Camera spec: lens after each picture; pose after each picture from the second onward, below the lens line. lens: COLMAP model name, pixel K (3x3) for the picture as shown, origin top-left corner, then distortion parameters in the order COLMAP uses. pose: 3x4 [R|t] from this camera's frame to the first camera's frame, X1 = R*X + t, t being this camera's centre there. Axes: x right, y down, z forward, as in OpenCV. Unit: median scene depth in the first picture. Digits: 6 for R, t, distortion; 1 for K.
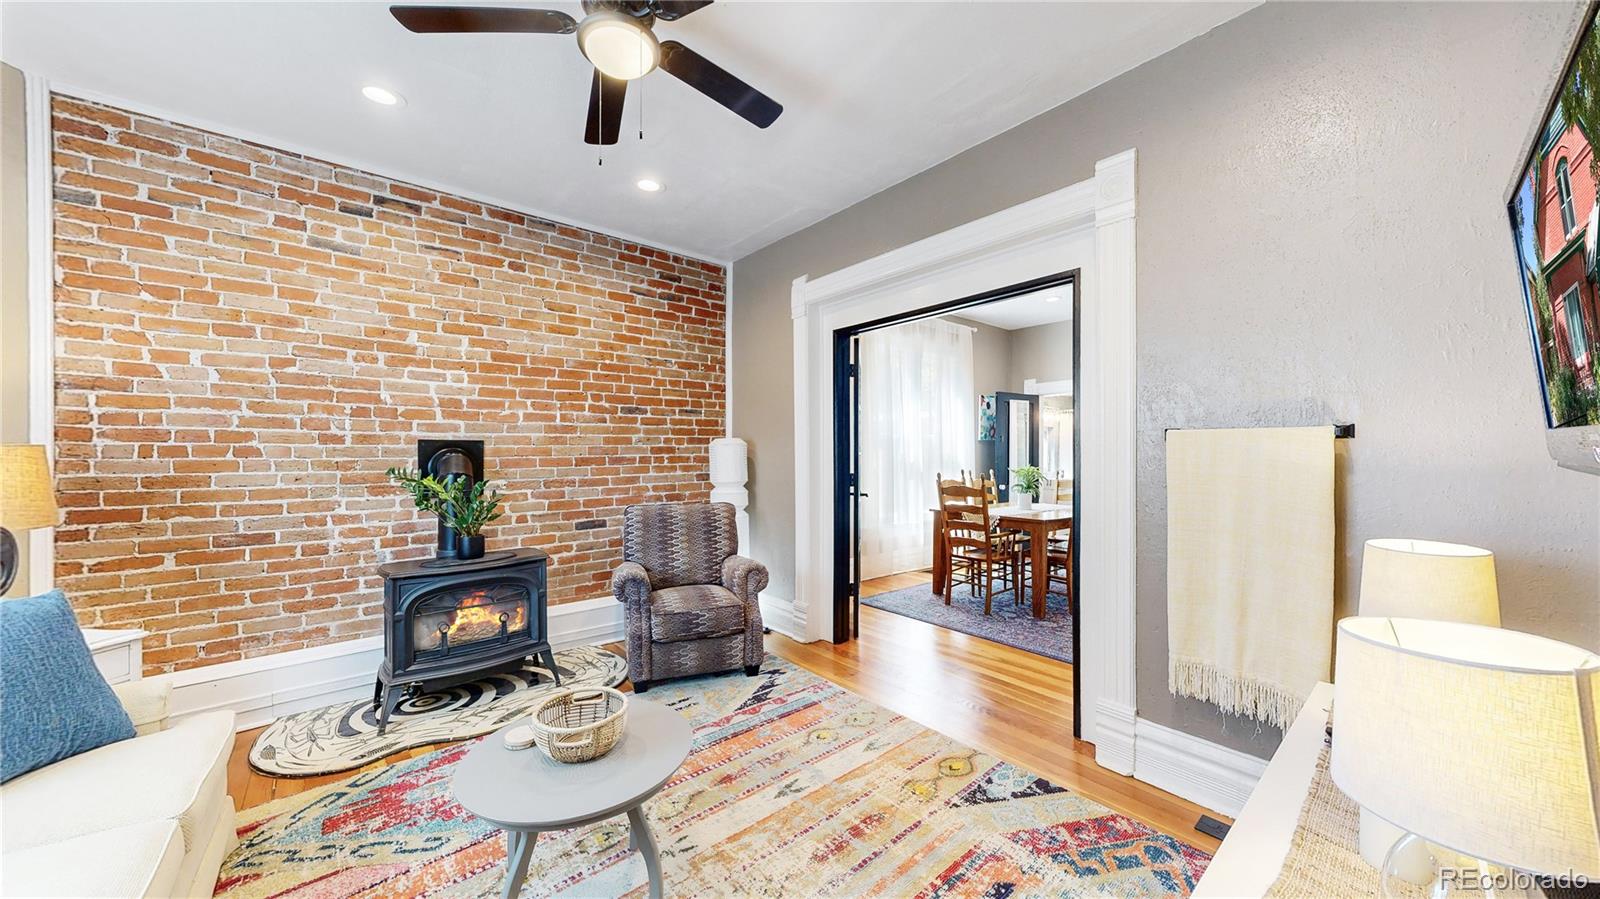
lens RADIAL K [[919.8, 0, 791.1], [0, 919.8, 444.9], [0, 0, 1]] dist [0.002337, 0.000190]
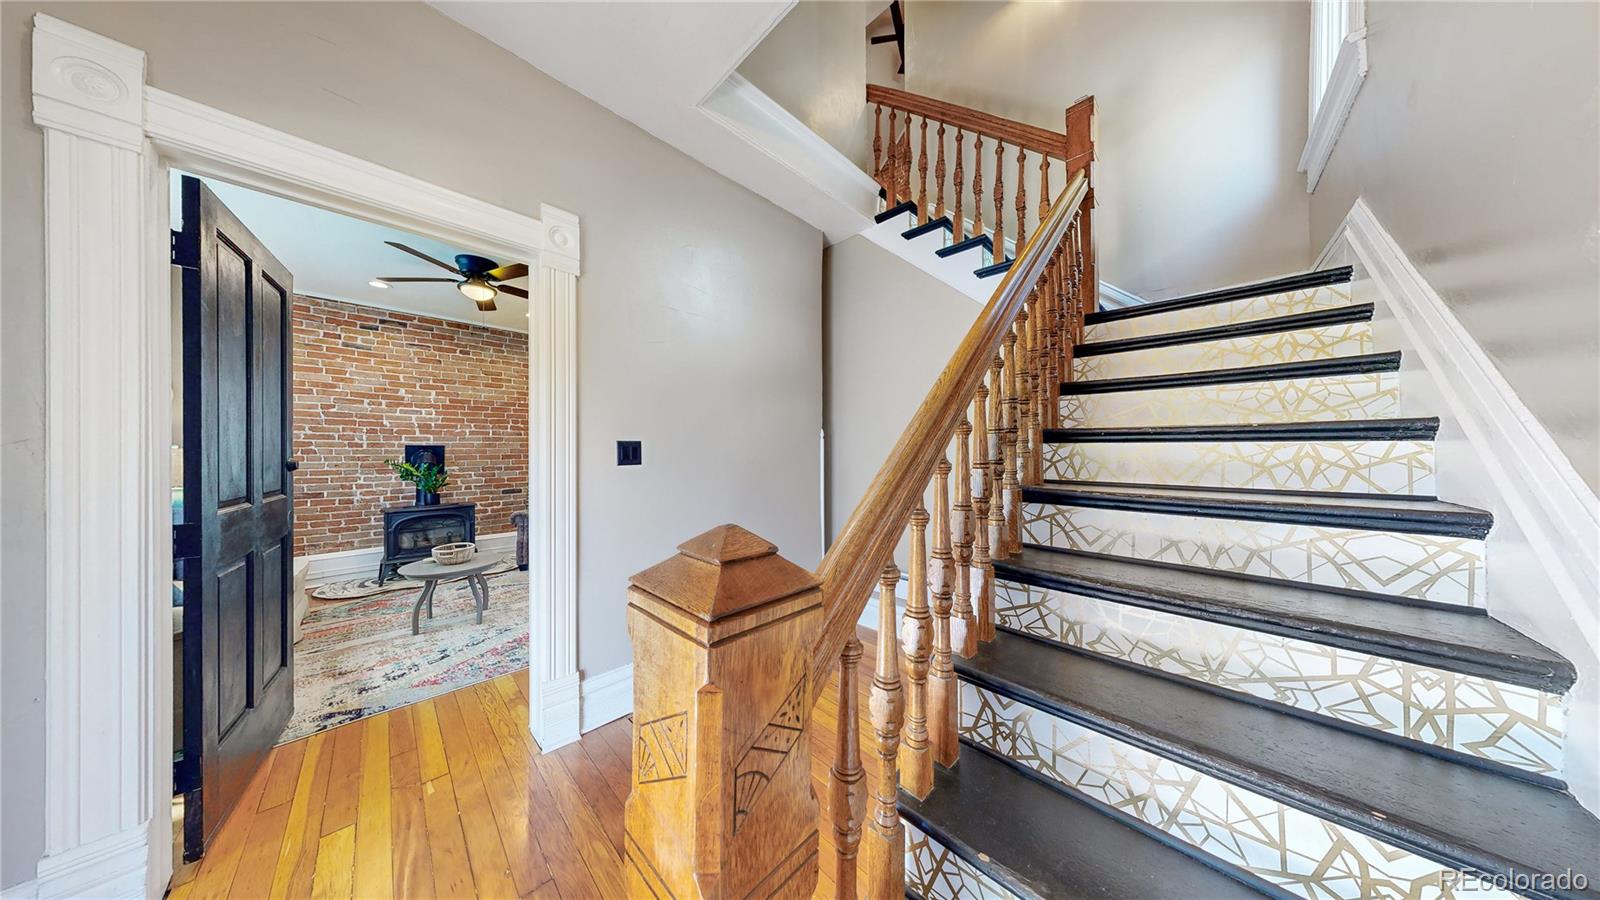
lens RADIAL K [[645.5, 0, 811.5], [0, 645.5, 445.0], [0, 0, 1]] dist [0.001969, -0.000059]
pose [[0.989906, -0.003676, 0.141677, 0.250965], [0.004310, 0.999982, -0.004169, 0.003297], [-0.141660, 0.004738, 0.989904, -0.468772]]
